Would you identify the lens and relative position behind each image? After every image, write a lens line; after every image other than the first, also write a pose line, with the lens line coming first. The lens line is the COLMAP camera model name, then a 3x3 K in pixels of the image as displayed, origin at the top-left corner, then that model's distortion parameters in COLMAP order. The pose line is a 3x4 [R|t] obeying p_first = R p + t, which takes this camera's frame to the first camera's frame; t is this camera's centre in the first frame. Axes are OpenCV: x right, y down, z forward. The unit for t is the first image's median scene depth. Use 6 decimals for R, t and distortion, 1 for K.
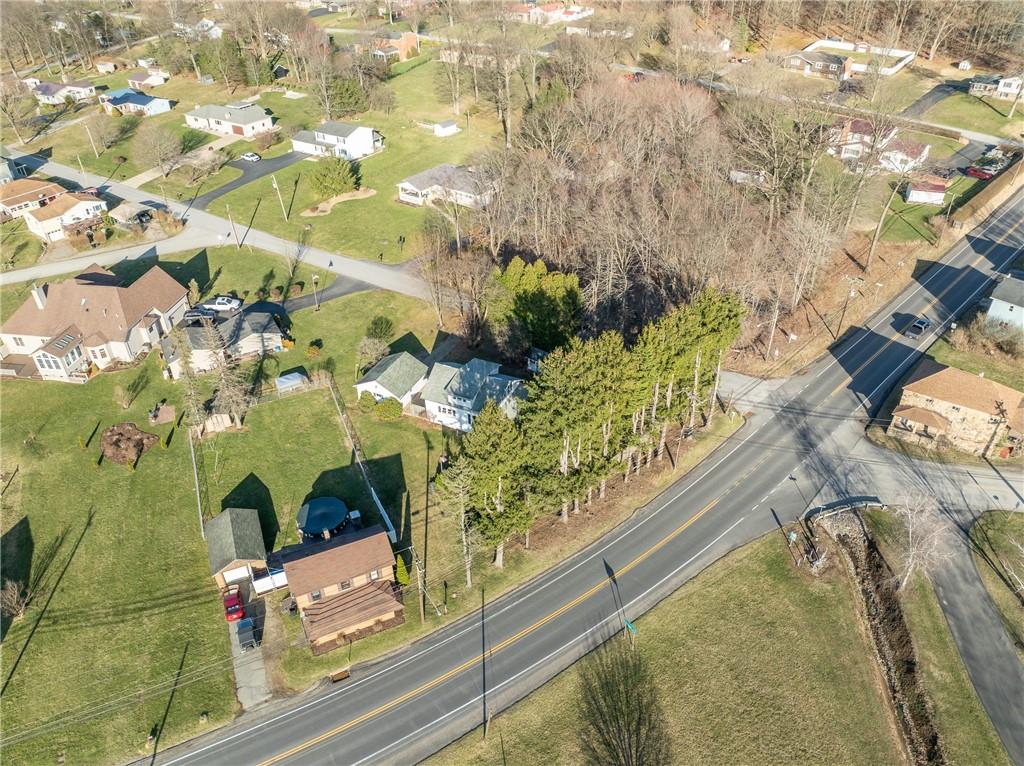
lens RADIAL K [[722.8, 0, 518.0], [0, 722.8, 380.0], [0, 0, 1]] dist [-0.033499, 0.000792]
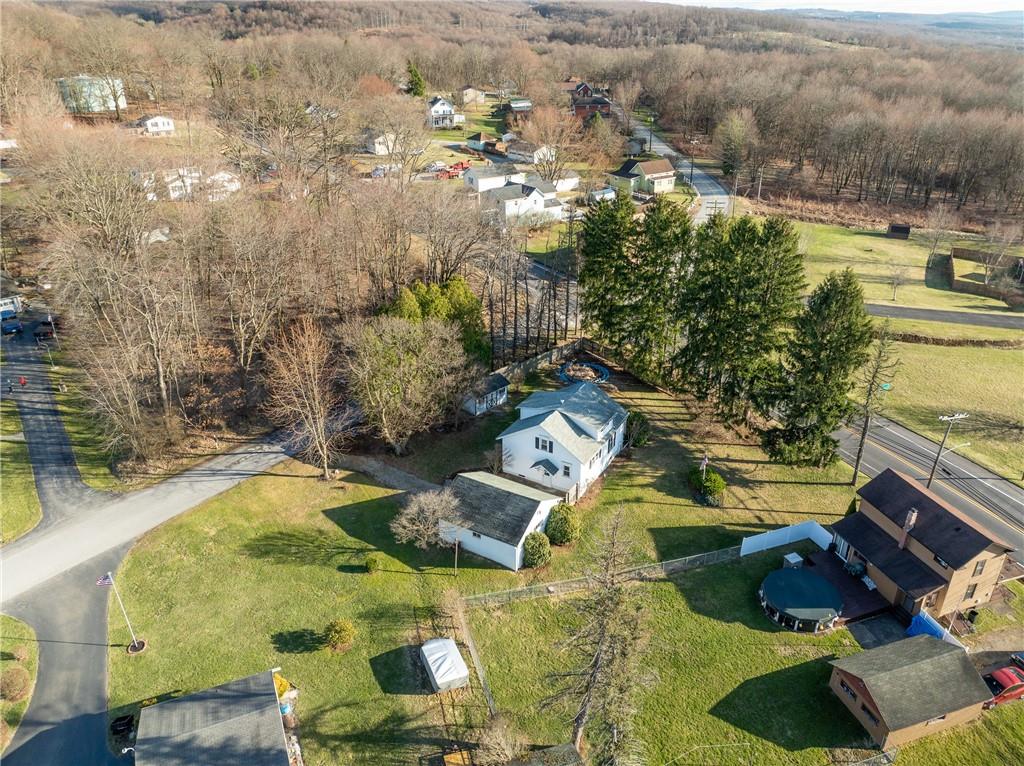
lens RADIAL K [[722.8, 0, 518.0], [0, 722.8, 380.0], [0, 0, 1]] dist [-0.033499, 0.000792]
pose [[0.111880, -0.431099, 0.895342, -0.771105], [0.569144, 0.766381, 0.297886, -0.295113], [-0.814591, 0.476250, 0.331100, 0.859996]]
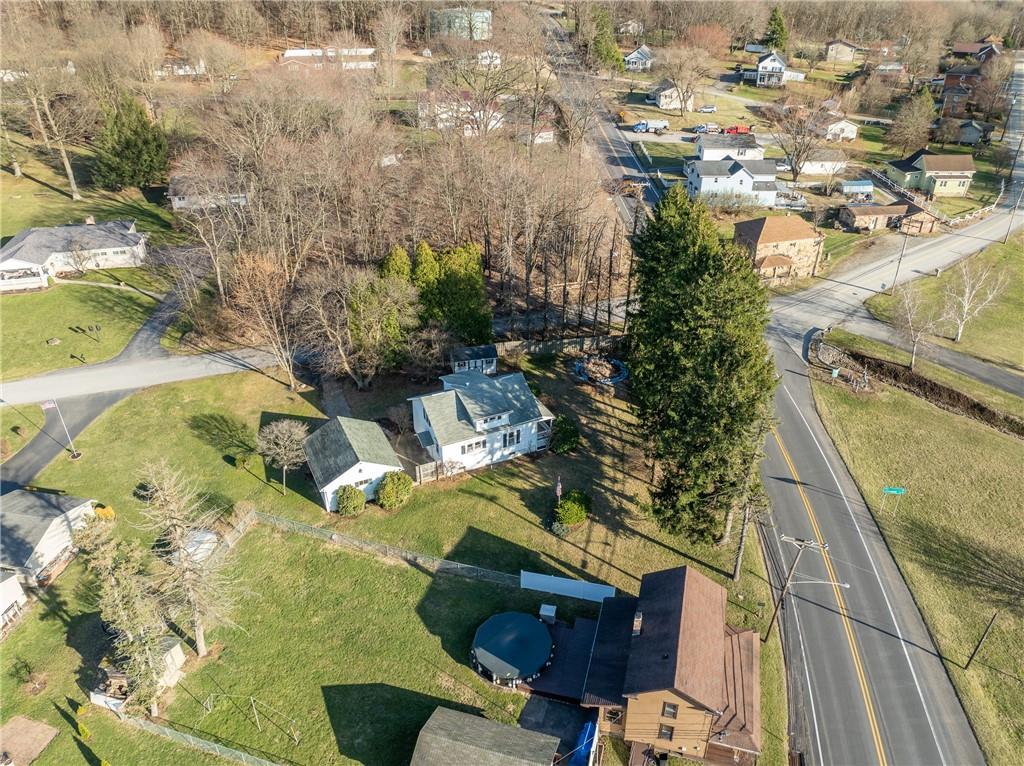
lens RADIAL K [[722.8, 0, 518.0], [0, 722.8, 380.0], [0, 0, 1]] dist [-0.033499, 0.000792]
pose [[0.640445, -0.383555, 0.665369, -0.571999], [0.433133, 0.895822, 0.099492, -0.075966], [-0.634213, 0.224474, 0.739855, 0.459261]]
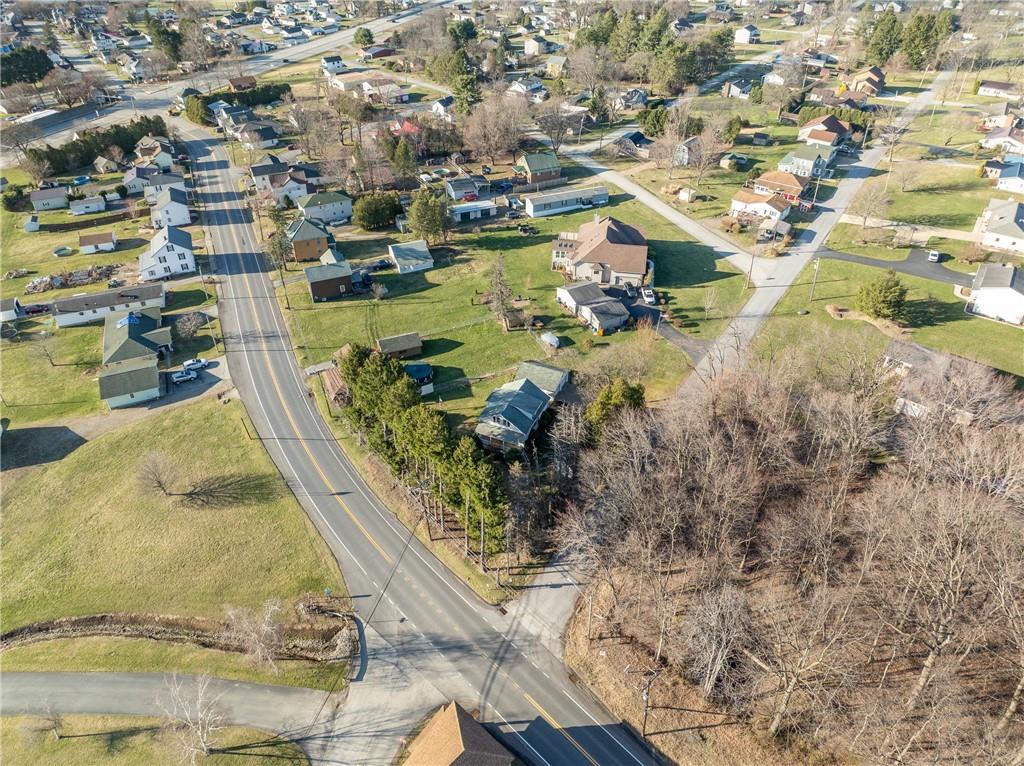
lens RADIAL K [[722.8, 0, 518.0], [0, 722.8, 380.0], [0, 0, 1]] dist [-0.033499, 0.000792]
pose [[-0.021059, 0.598823, -0.800604, 1.030164], [-0.573119, 0.648917, 0.500441, -0.736289], [0.819201, 0.469381, 0.329532, 0.622618]]
